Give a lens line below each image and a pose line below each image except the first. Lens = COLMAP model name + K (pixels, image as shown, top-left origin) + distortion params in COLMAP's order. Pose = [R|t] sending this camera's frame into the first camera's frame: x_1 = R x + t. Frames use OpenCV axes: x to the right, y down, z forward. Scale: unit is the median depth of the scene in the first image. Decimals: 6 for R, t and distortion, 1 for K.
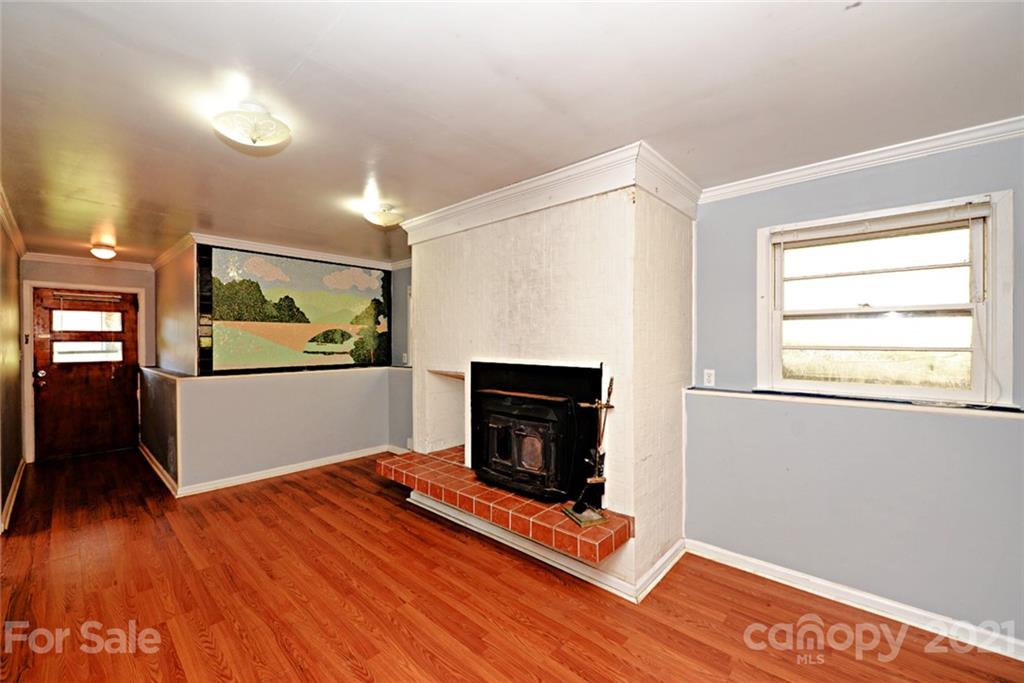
lens RADIAL K [[407.7, 0, 513.0], [0, 407.7, 343.5], [0, 0, 1]] dist [-0.006907, -0.000248]
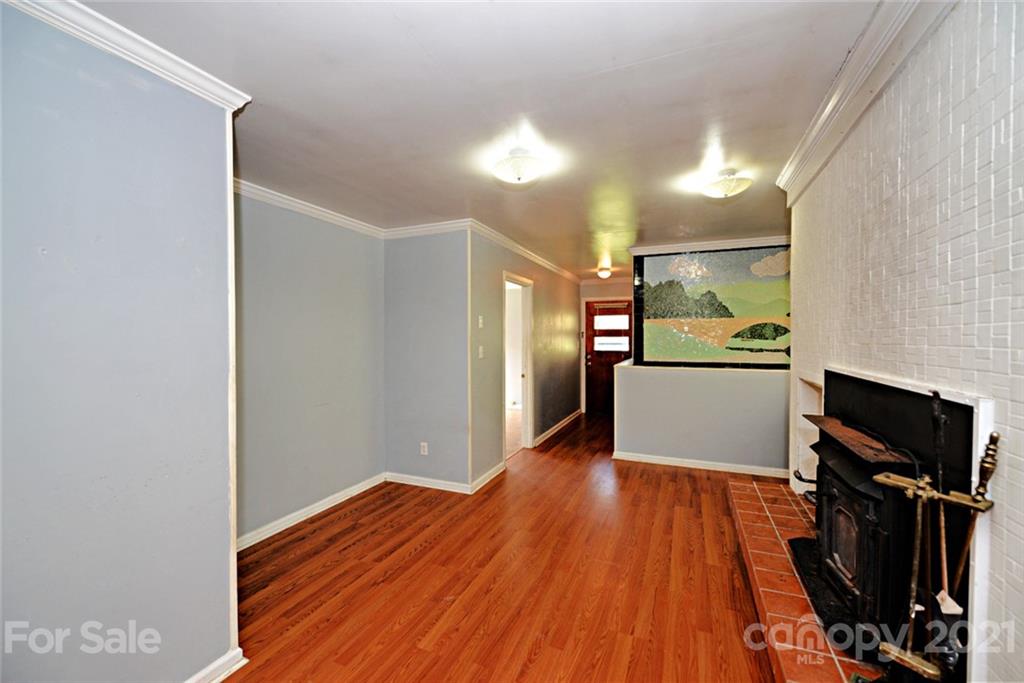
lens RADIAL K [[407.7, 0, 514.4], [0, 407.7, 343.4], [0, 0, 1]] dist [-0.006907, -0.000248]
pose [[0.328921, 0.017158, -0.944201, 0.223321], [-0.005226, 0.999853, 0.016349, -0.002734], [0.944343, -0.000444, 0.328963, 0.223383]]
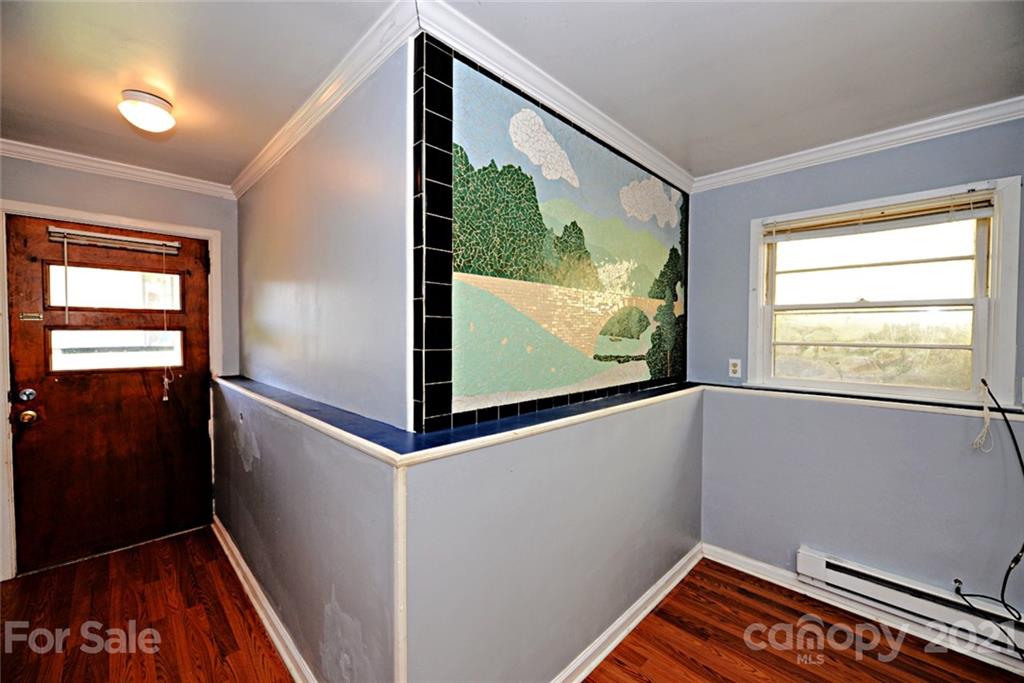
lens RADIAL K [[407.7, 0, 513.5], [0, 407.7, 342.9], [0, 0, 1]] dist [-0.006907, -0.000248]
pose [[0.998513, 0.009406, -0.053699, -0.585078], [-0.008328, 0.999760, 0.020252, -0.002402], [0.053876, -0.019775, 0.998352, 0.574022]]
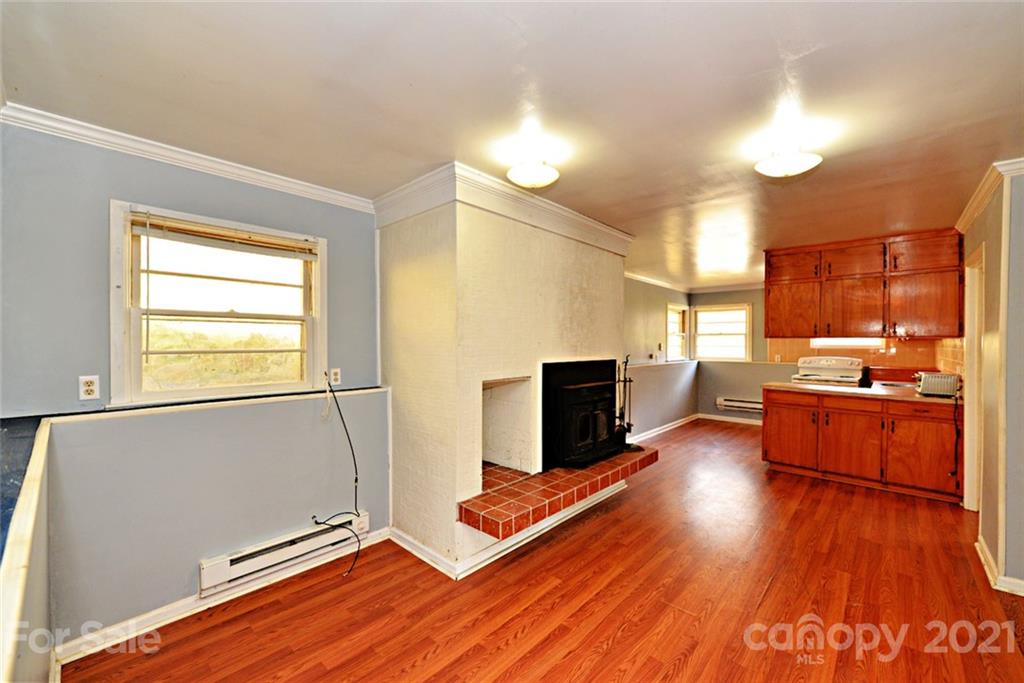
lens RADIAL K [[407.7, 0, 512.4], [0, 407.7, 343.6], [0, 0, 1]] dist [-0.006907, -0.000248]
pose [[0.014023, -0.003763, 0.999895, -0.726500], [0.002223, 0.999991, 0.003732, -0.005173], [-0.999899, 0.002171, 0.014031, 0.705755]]
